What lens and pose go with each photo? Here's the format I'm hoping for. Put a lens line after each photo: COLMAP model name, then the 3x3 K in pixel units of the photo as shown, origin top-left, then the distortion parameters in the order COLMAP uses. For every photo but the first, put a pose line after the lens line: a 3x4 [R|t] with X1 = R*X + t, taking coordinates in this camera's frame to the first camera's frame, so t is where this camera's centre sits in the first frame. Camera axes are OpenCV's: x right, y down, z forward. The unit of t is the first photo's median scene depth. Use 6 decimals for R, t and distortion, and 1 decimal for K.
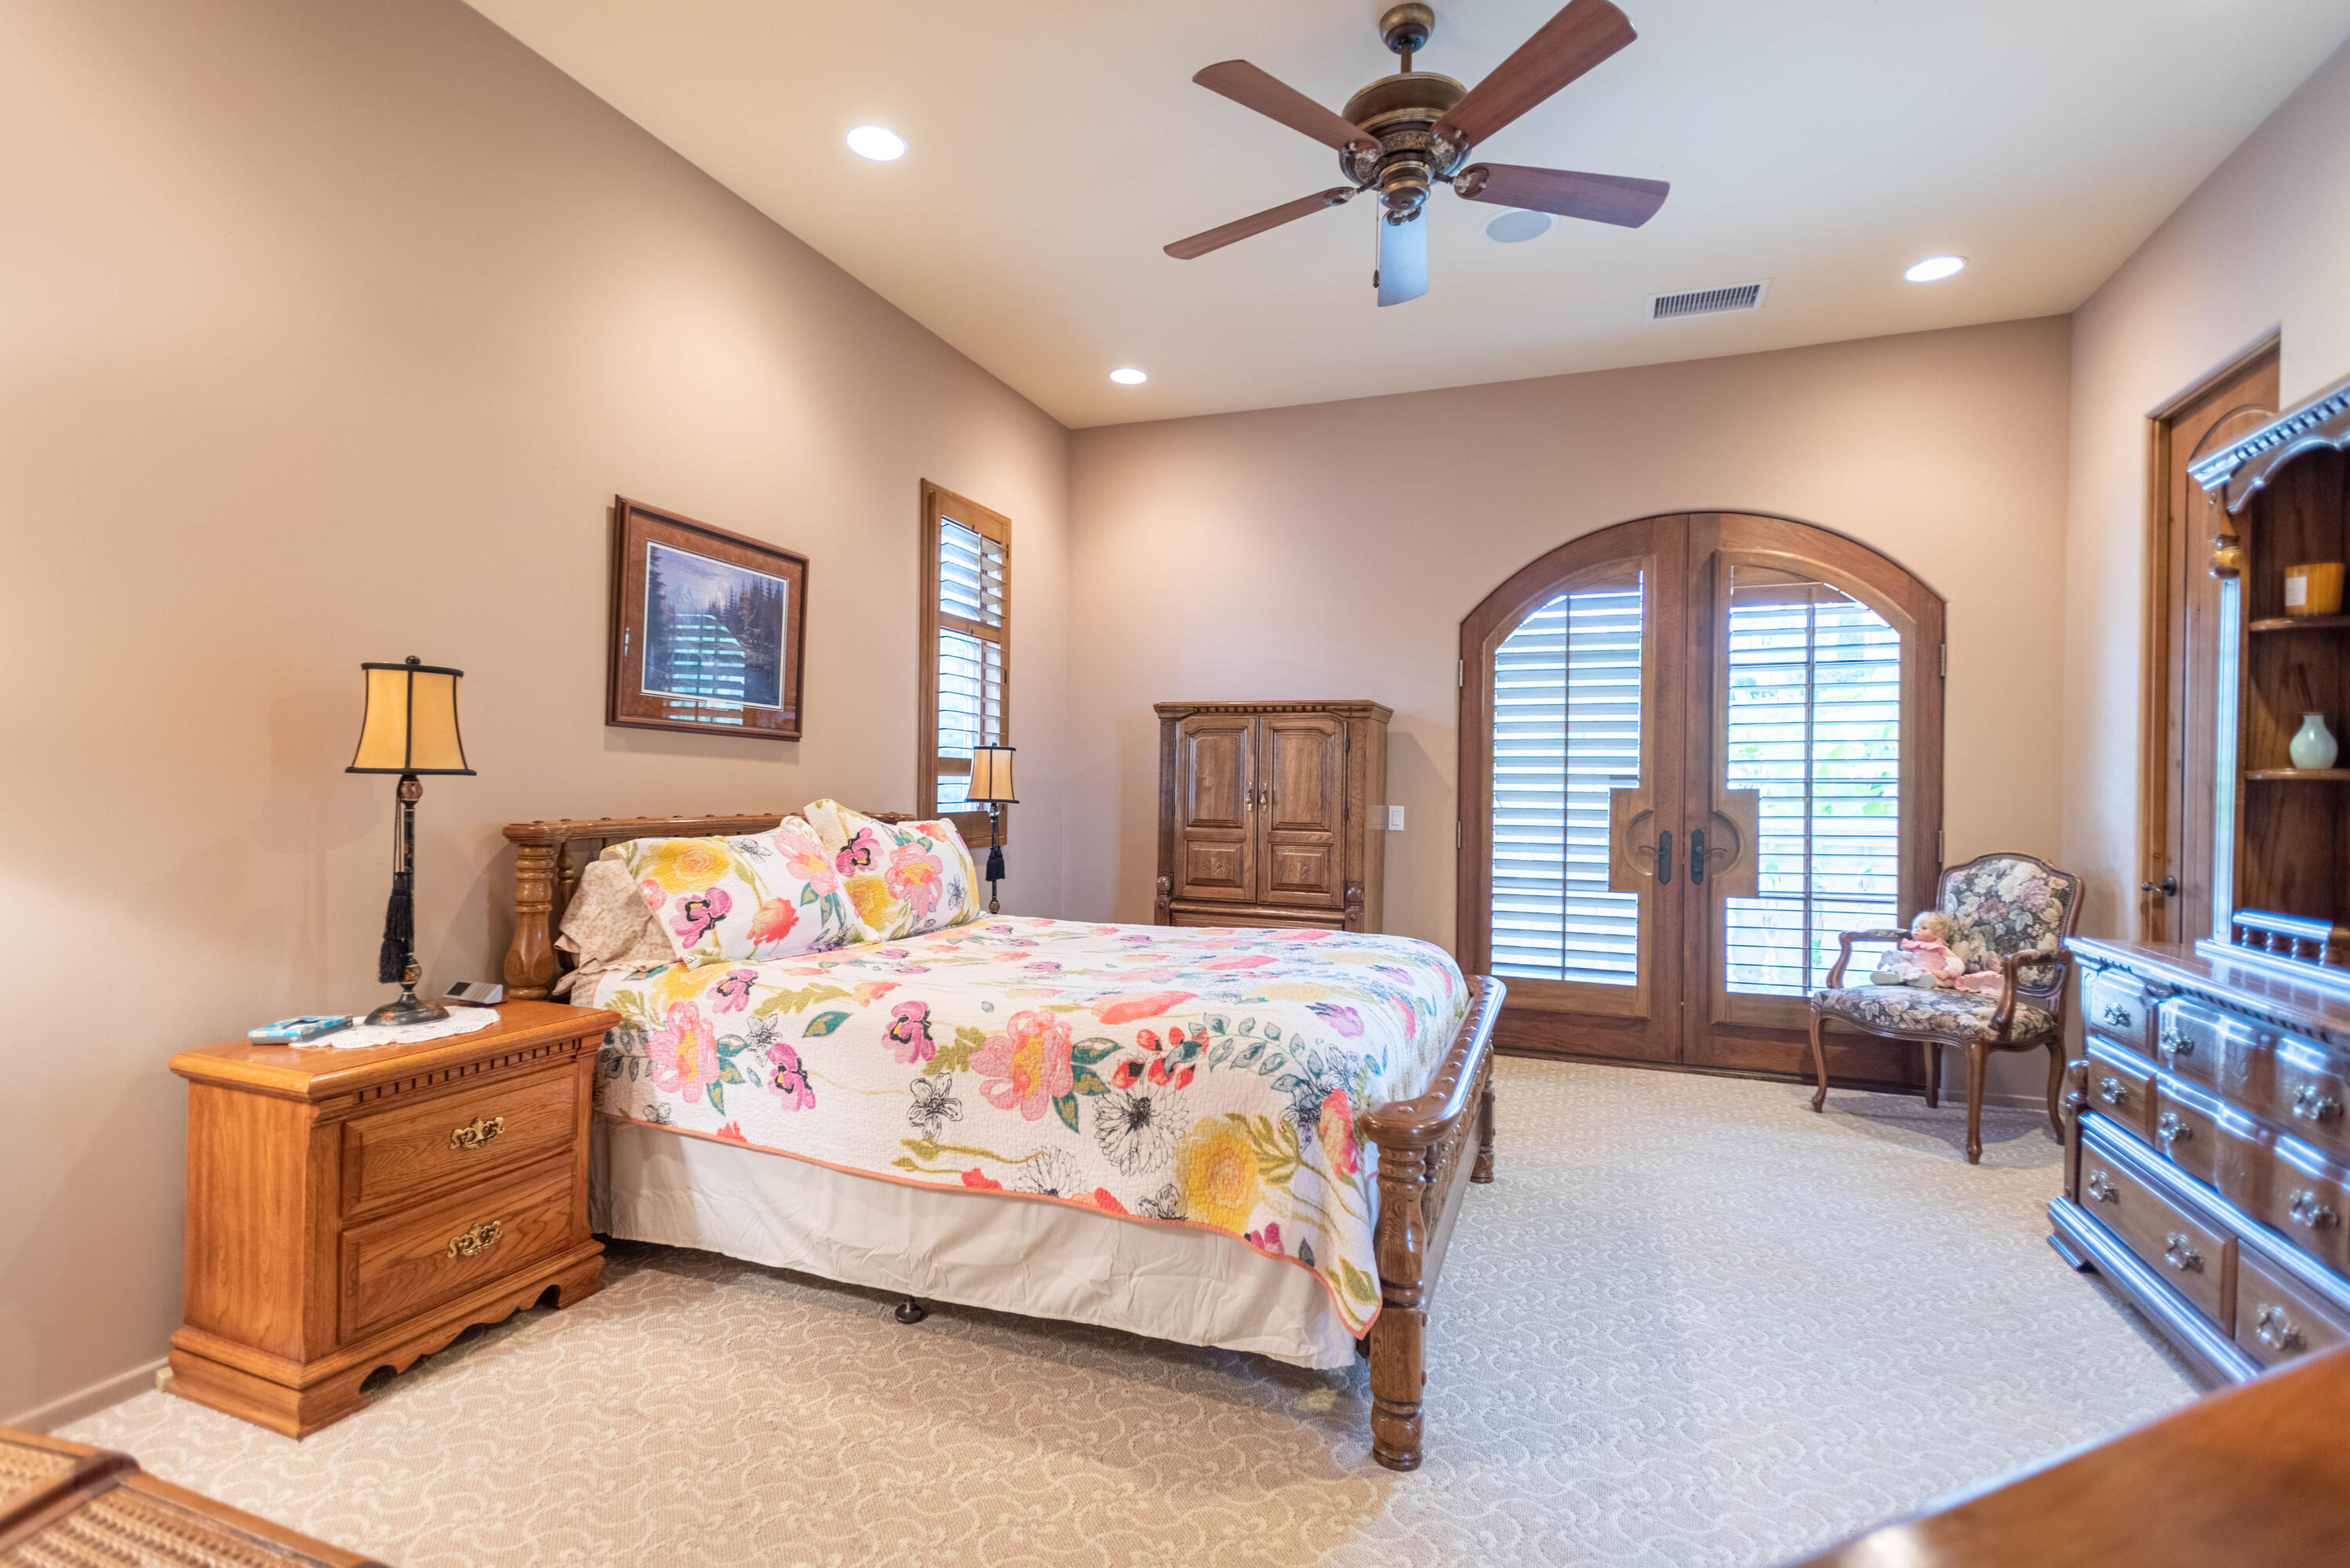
lens RADIAL K [[1245.0, 0, 1162.7], [0, 1245.0, 802.8], [0, 0, 1]] dist [-0.001784, -0.000270]
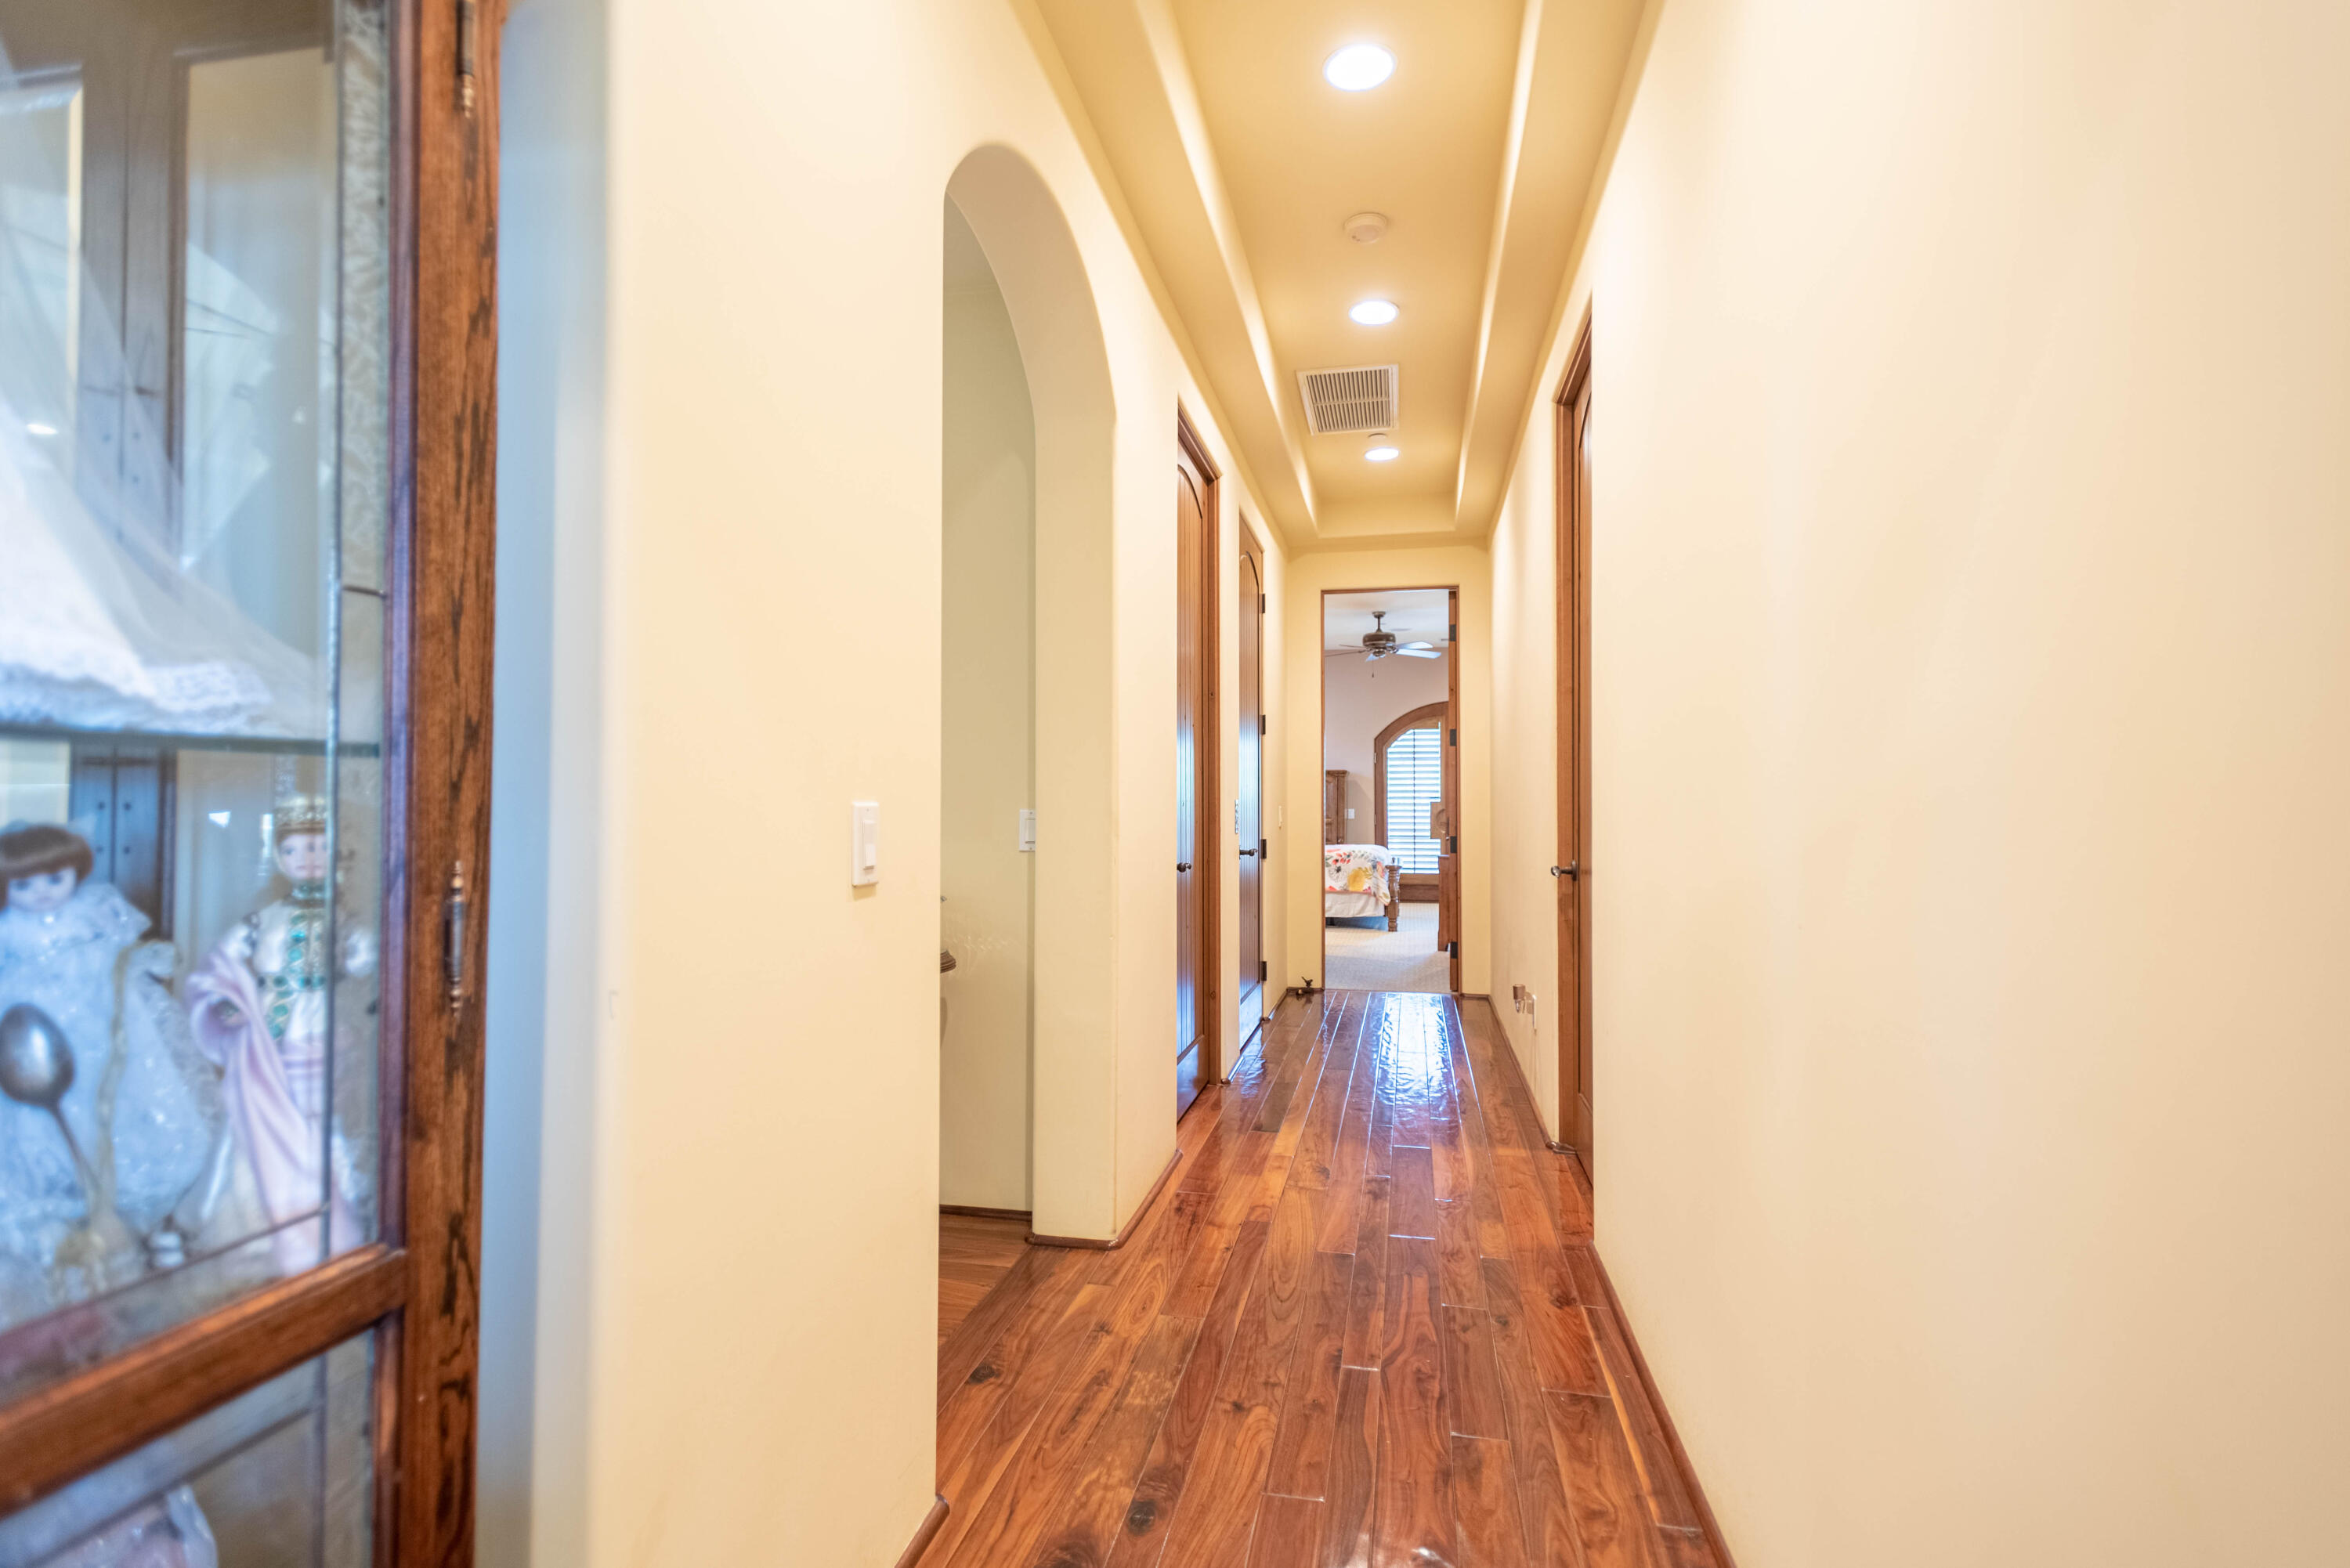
lens RADIAL K [[1245.0, 0, 1162.7], [0, 1245.0, 802.8], [0, 0, 1]] dist [-0.001784, -0.000270]
pose [[0.991162, -0.012348, 0.132081, -1.327995], [0.013950, 0.999840, -0.011216, 0.031129], [-0.131921, 0.012960, 0.991175, -3.712611]]
